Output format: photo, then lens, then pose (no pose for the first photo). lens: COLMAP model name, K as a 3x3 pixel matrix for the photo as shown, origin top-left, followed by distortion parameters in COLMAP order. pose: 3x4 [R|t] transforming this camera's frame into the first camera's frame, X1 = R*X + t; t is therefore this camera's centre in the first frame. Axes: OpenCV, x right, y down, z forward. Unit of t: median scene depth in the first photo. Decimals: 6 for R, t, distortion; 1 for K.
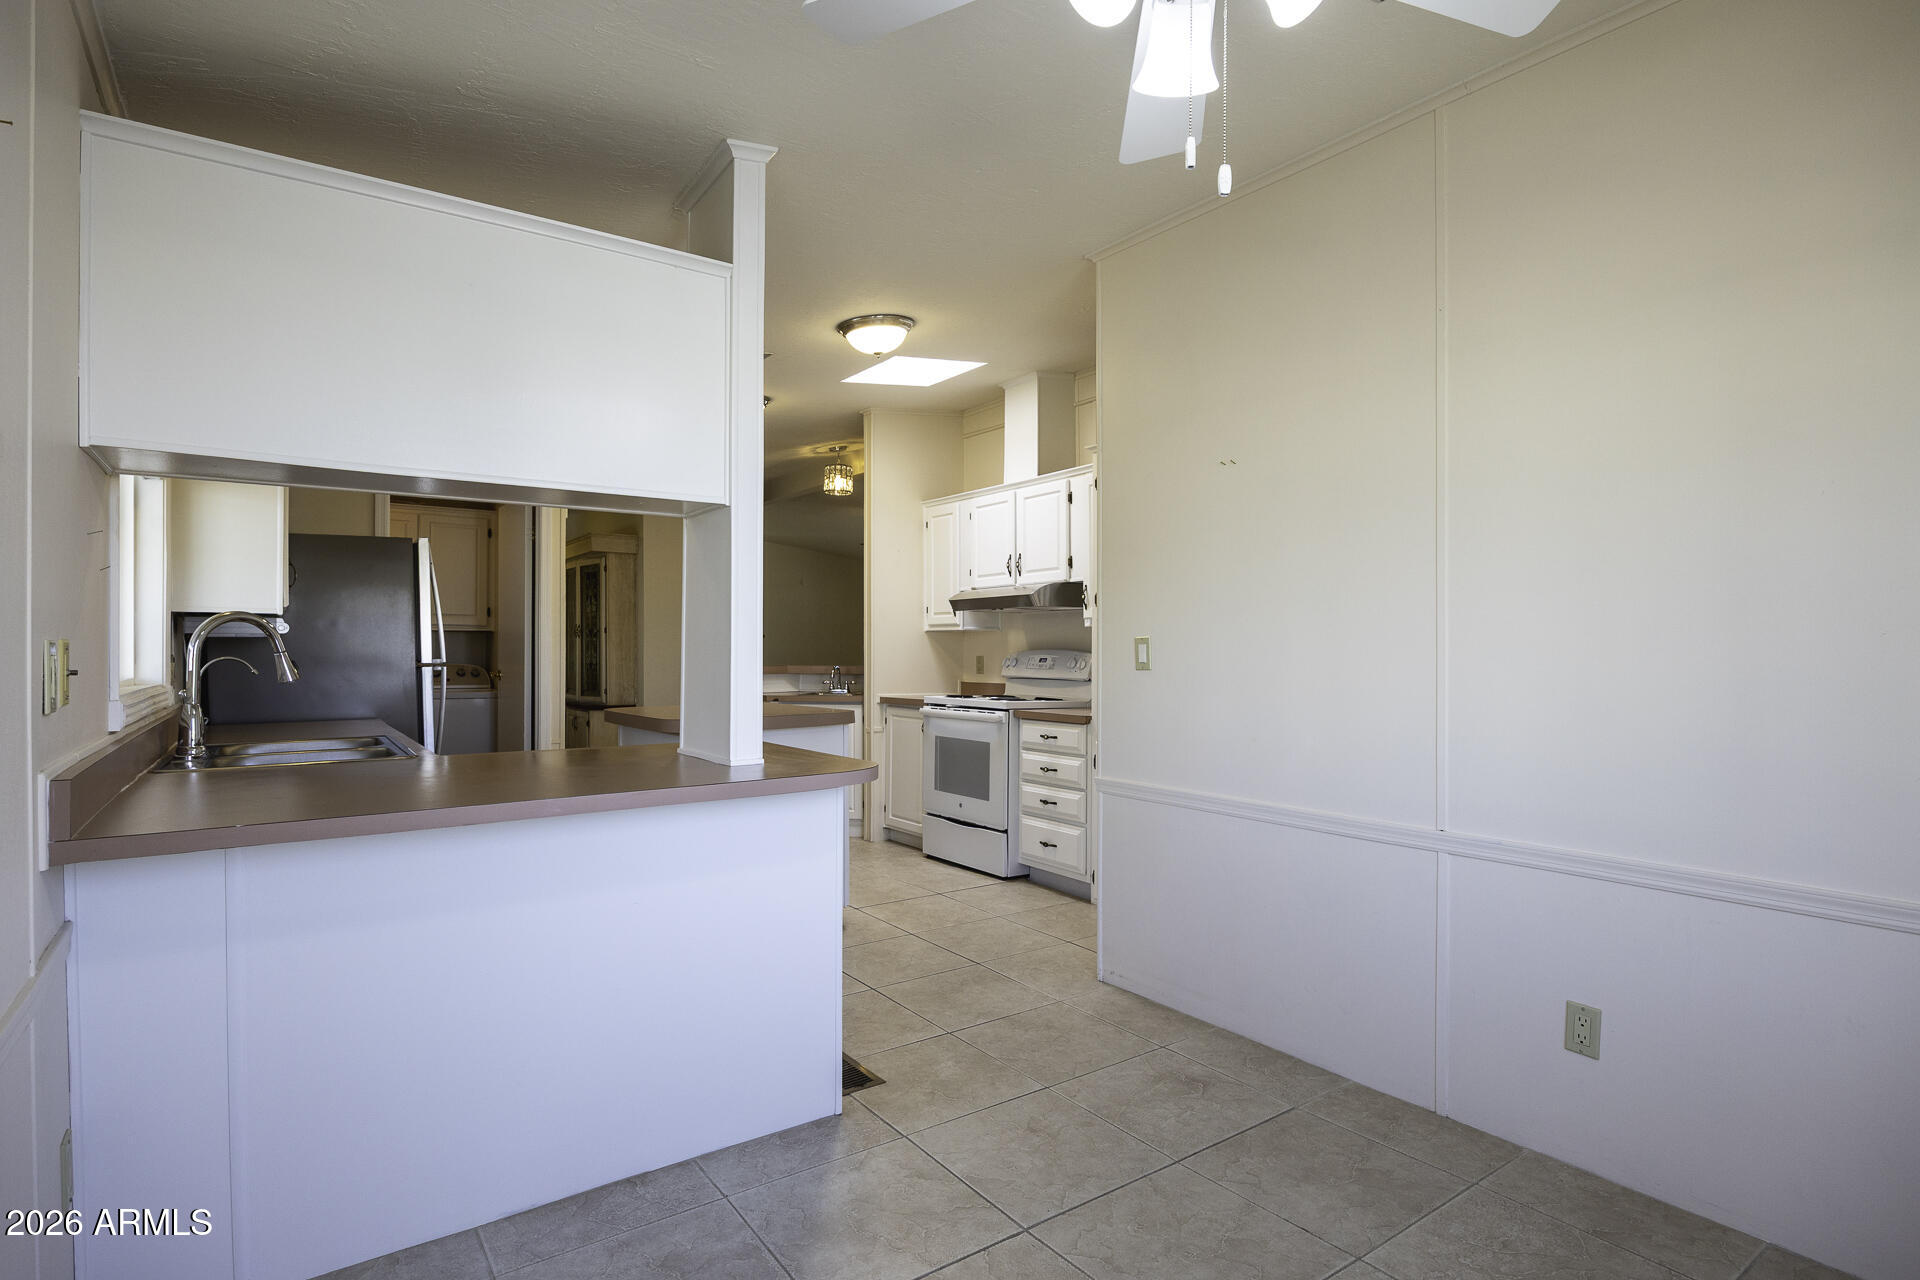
lens RADIAL K [[965.4, 0, 958.6], [0, 965.4, 649.9], [0, 0, 1]] dist [-0.006408, -0.000124]
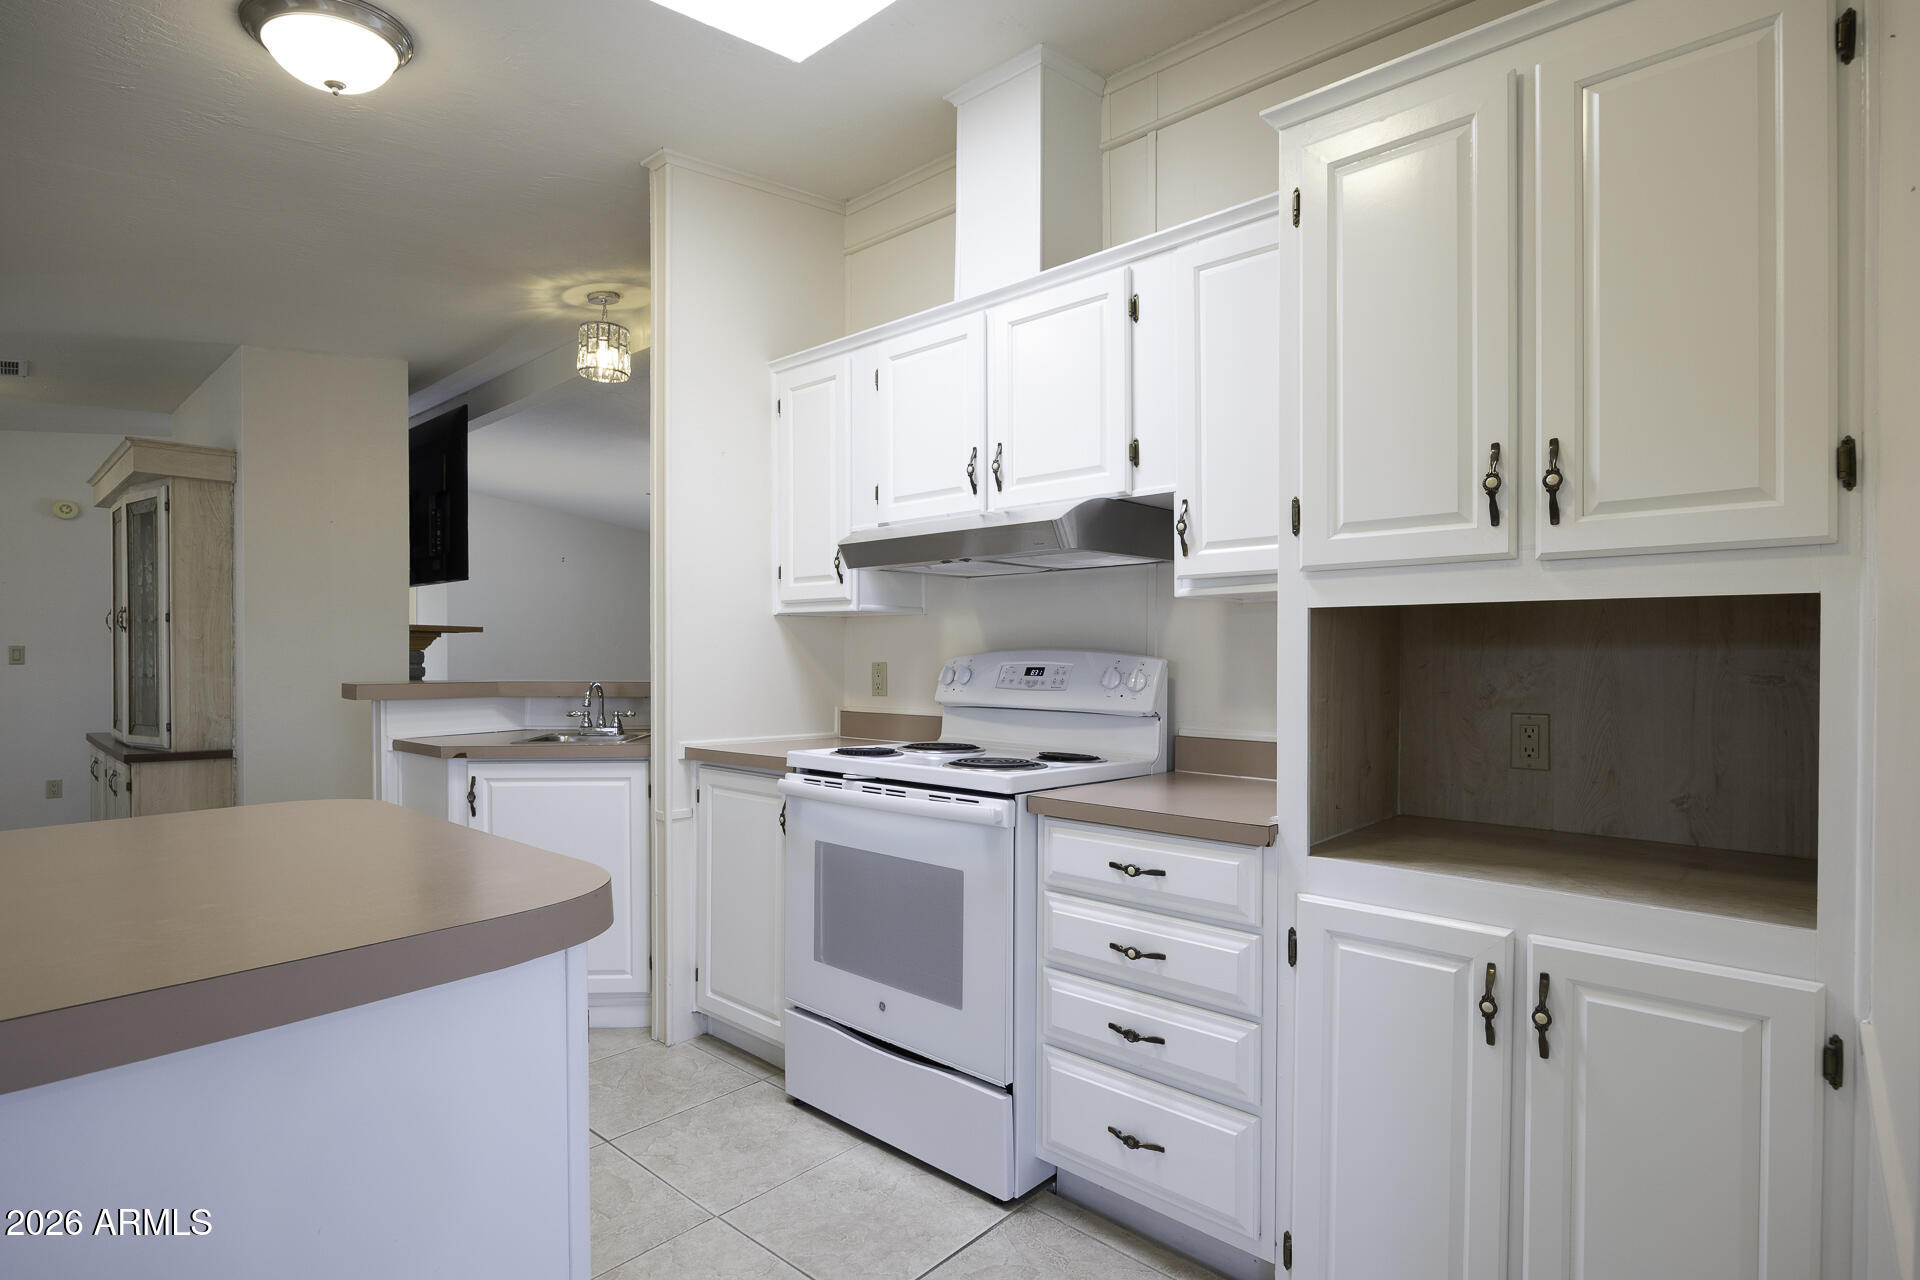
lens RADIAL K [[965.4, 0, 957.7], [0, 965.4, 660.0], [0, 0, 1]] dist [-0.006408, -0.000124]
pose [[0.978425, -0.001544, 0.206595, -0.050073], [0.000126, 0.999976, 0.006877, 0.001358], [-0.206600, -0.006702, 0.978402, 0.522415]]
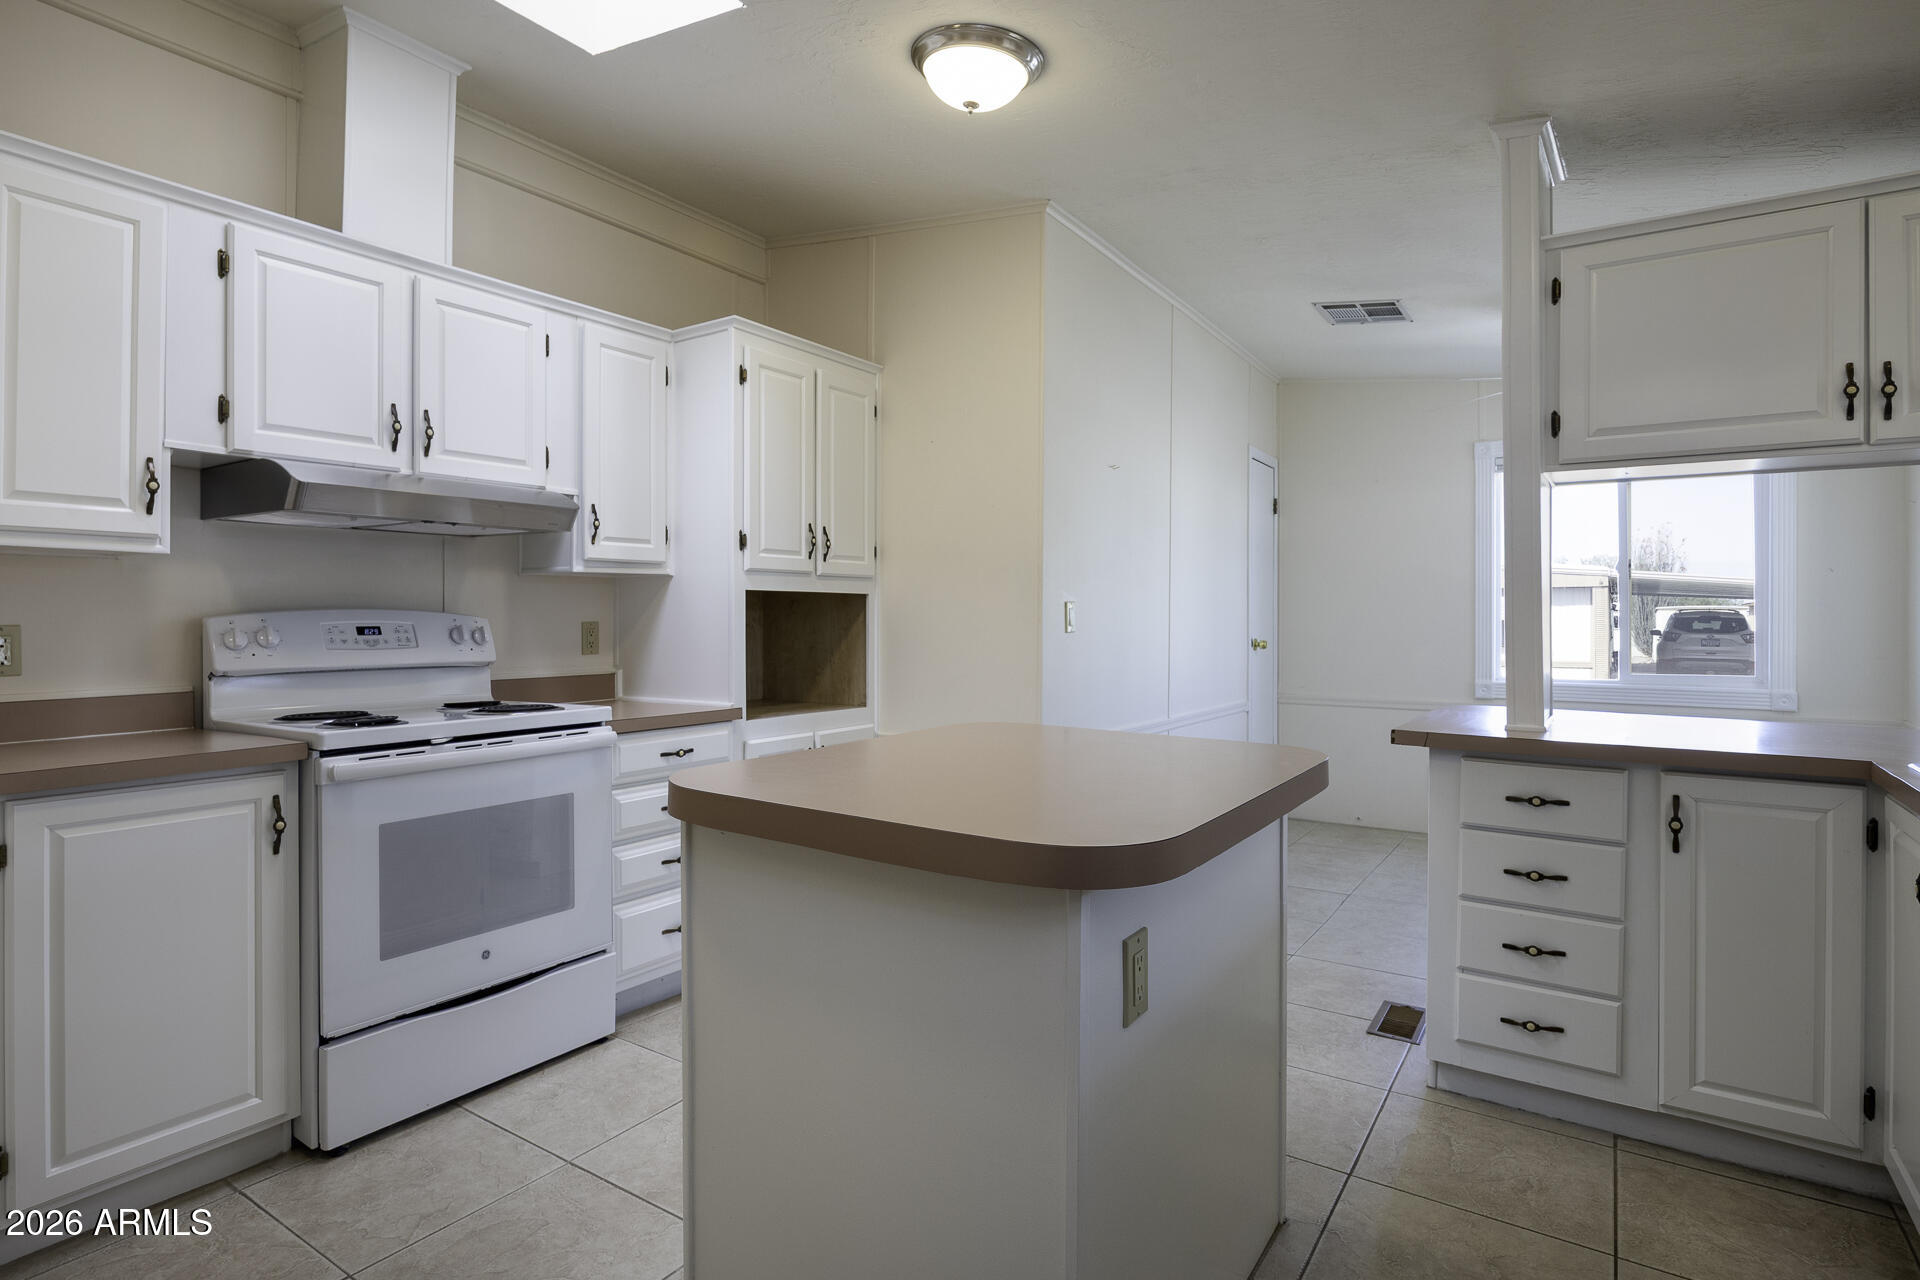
lens RADIAL K [[965.4, 0, 911.4], [0, 965.4, 614.9], [0, 0, 1]] dist [-0.006408, -0.000124]
pose [[-0.320860, 0.000555, 0.947127, -0.445554], [-0.002540, 0.999996, -0.001447, 0.002627], [-0.947123, -0.002870, -0.320857, 0.878326]]
